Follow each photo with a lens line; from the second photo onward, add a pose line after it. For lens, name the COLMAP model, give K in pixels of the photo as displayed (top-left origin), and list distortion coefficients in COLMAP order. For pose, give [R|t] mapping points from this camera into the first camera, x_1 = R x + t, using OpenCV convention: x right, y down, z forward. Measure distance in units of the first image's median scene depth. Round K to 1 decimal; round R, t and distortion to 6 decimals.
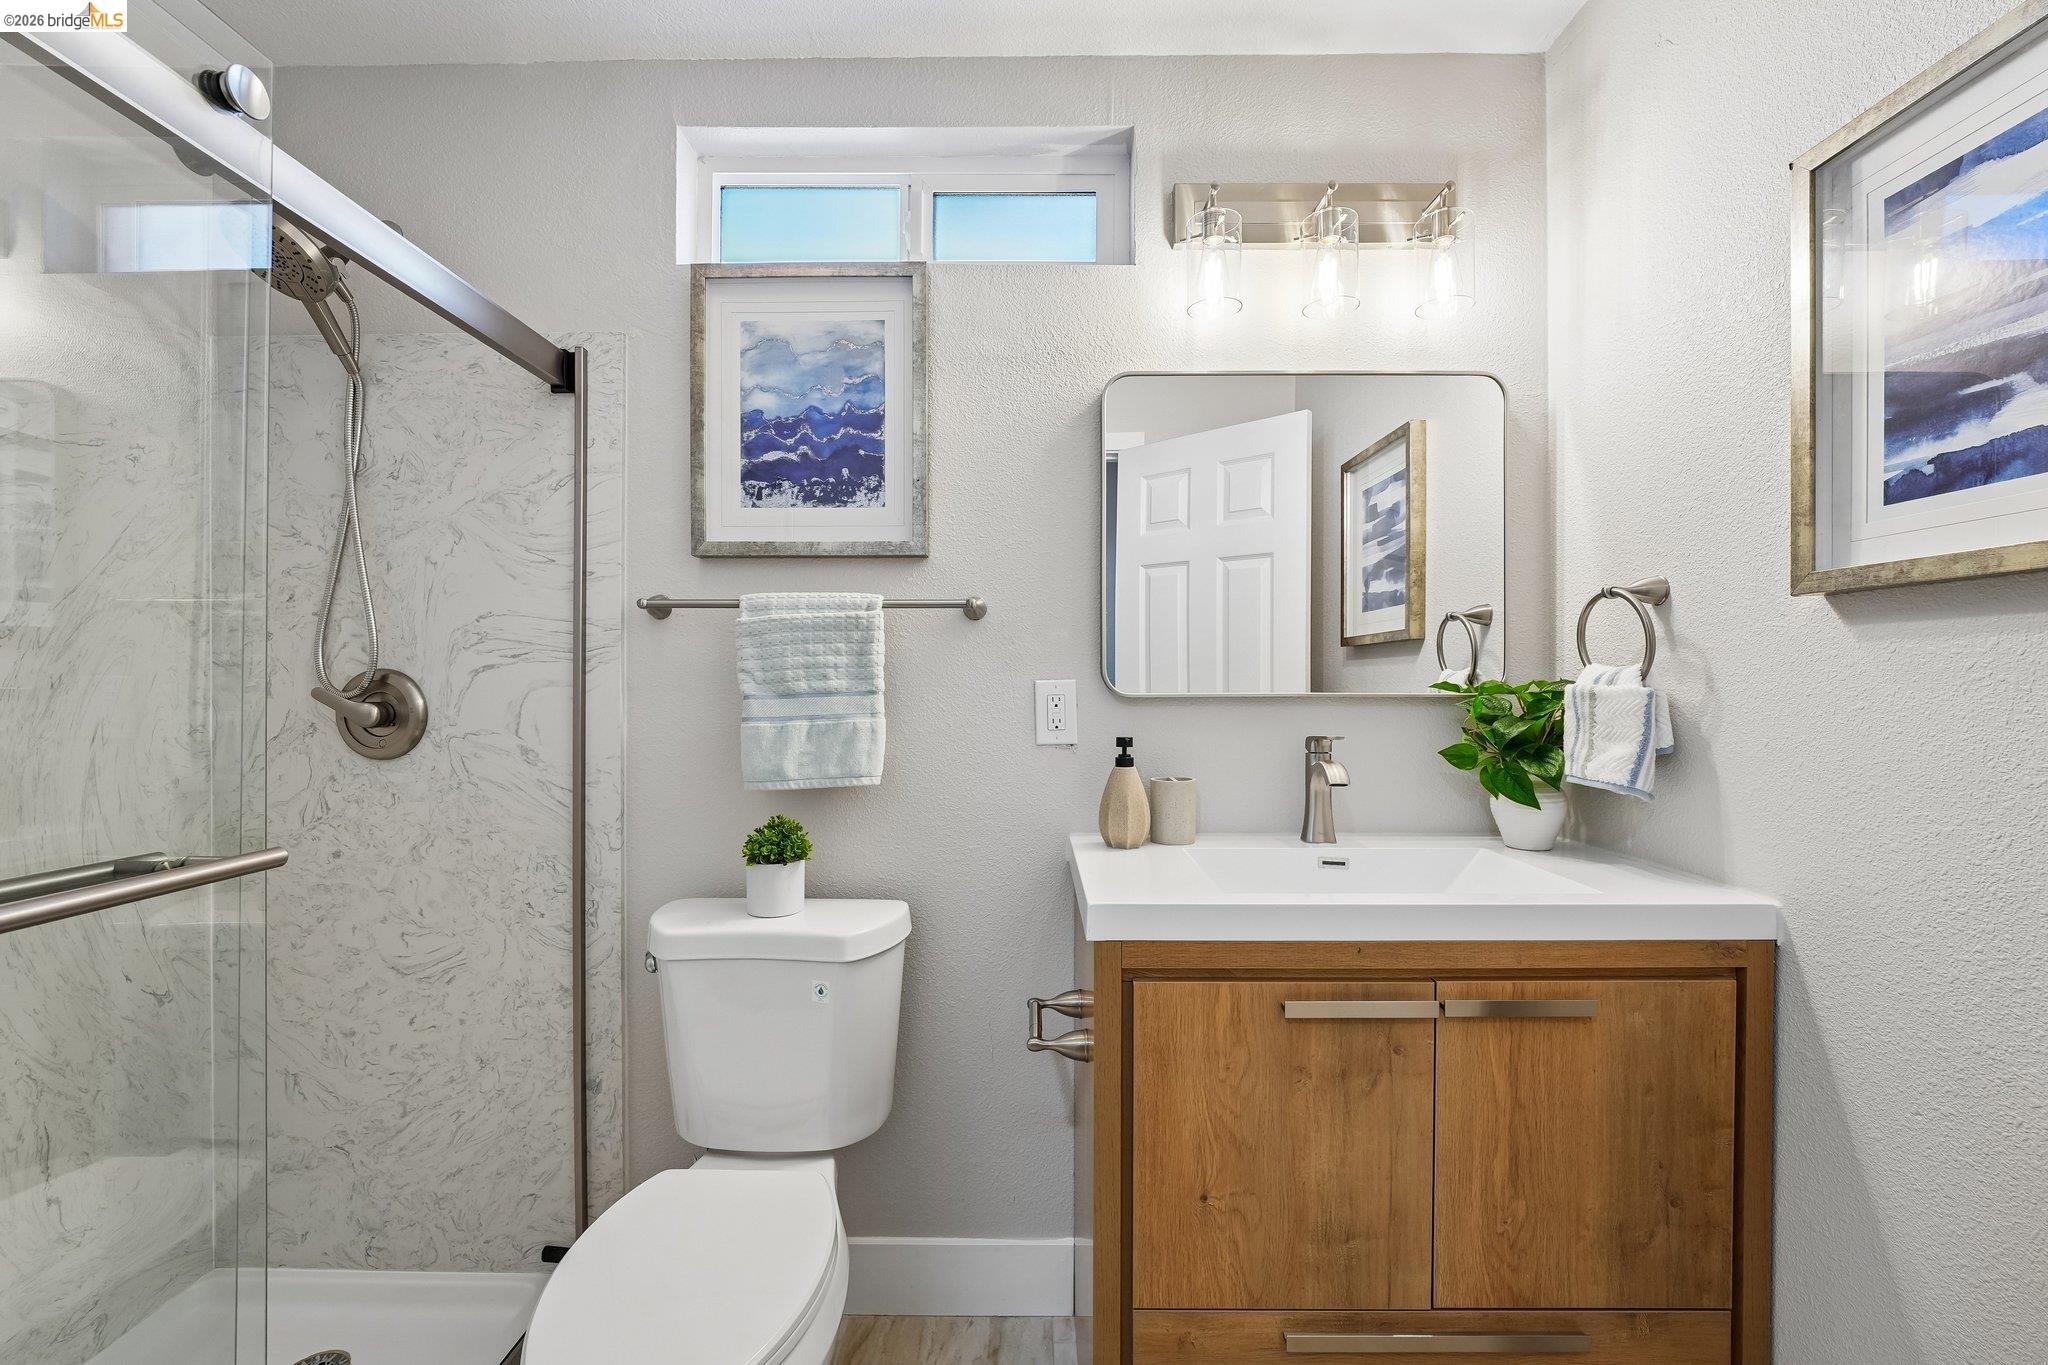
lens RADIAL K [[815.0, 0, 1010.8], [0, 815.0, 694.8], [0, 0, 1]] dist [-0.004677, 0.001733]
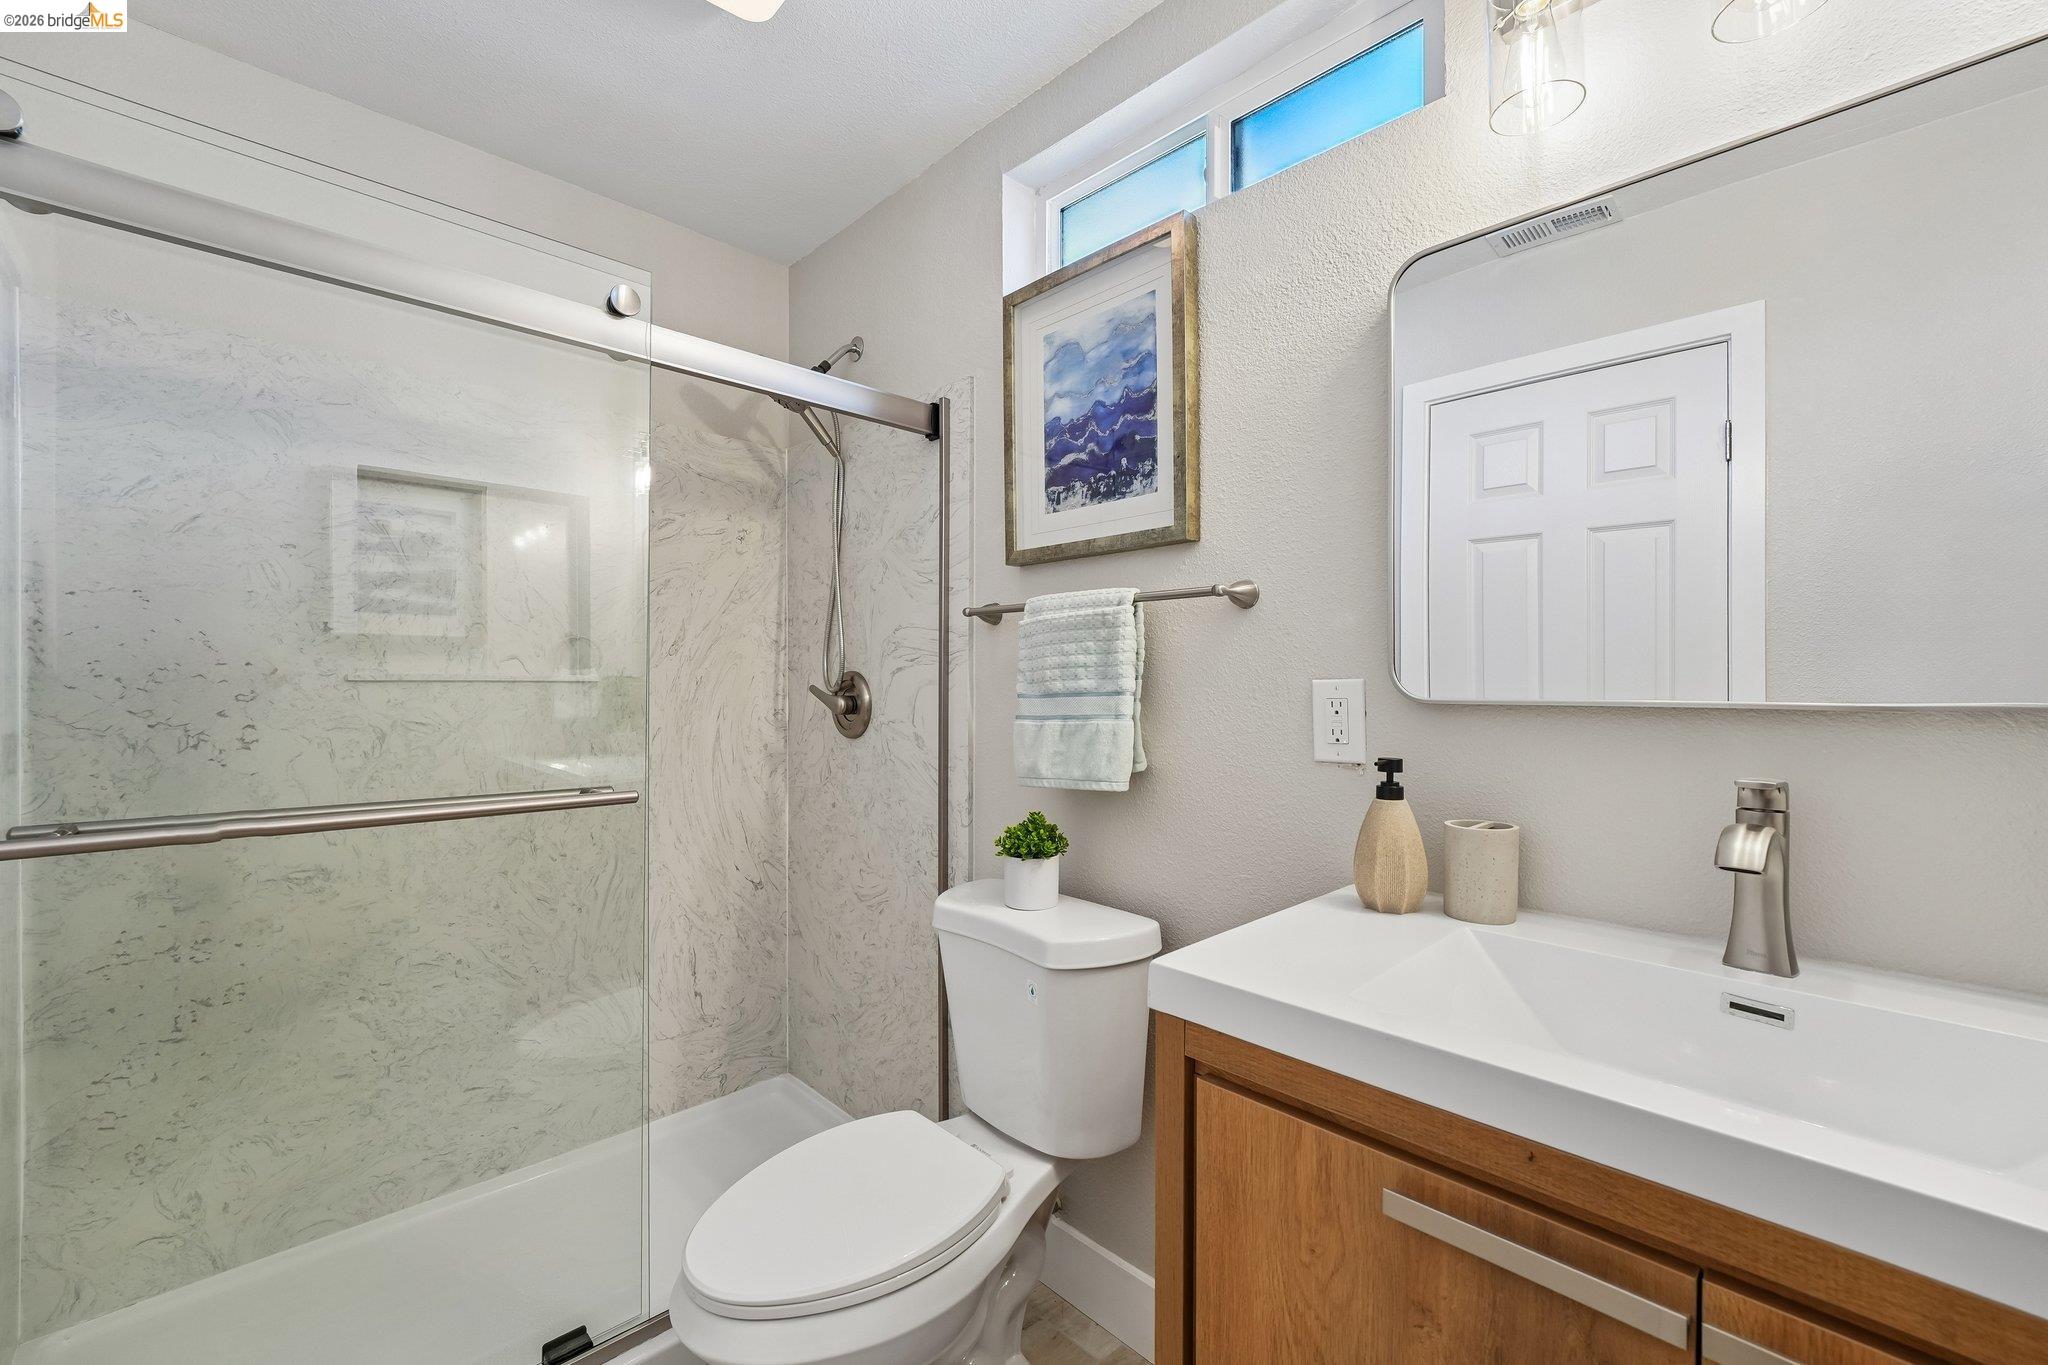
lens RADIAL K [[815.0, 0, 1018.1], [0, 815.0, 694.3], [0, 0, 1]] dist [-0.004677, 0.001733]
pose [[0.716424, 0.012580, -0.697552, 0.380437], [-0.011034, 0.999917, 0.006699, -0.006001], [0.697578, 0.002897, 0.716503, 0.230653]]
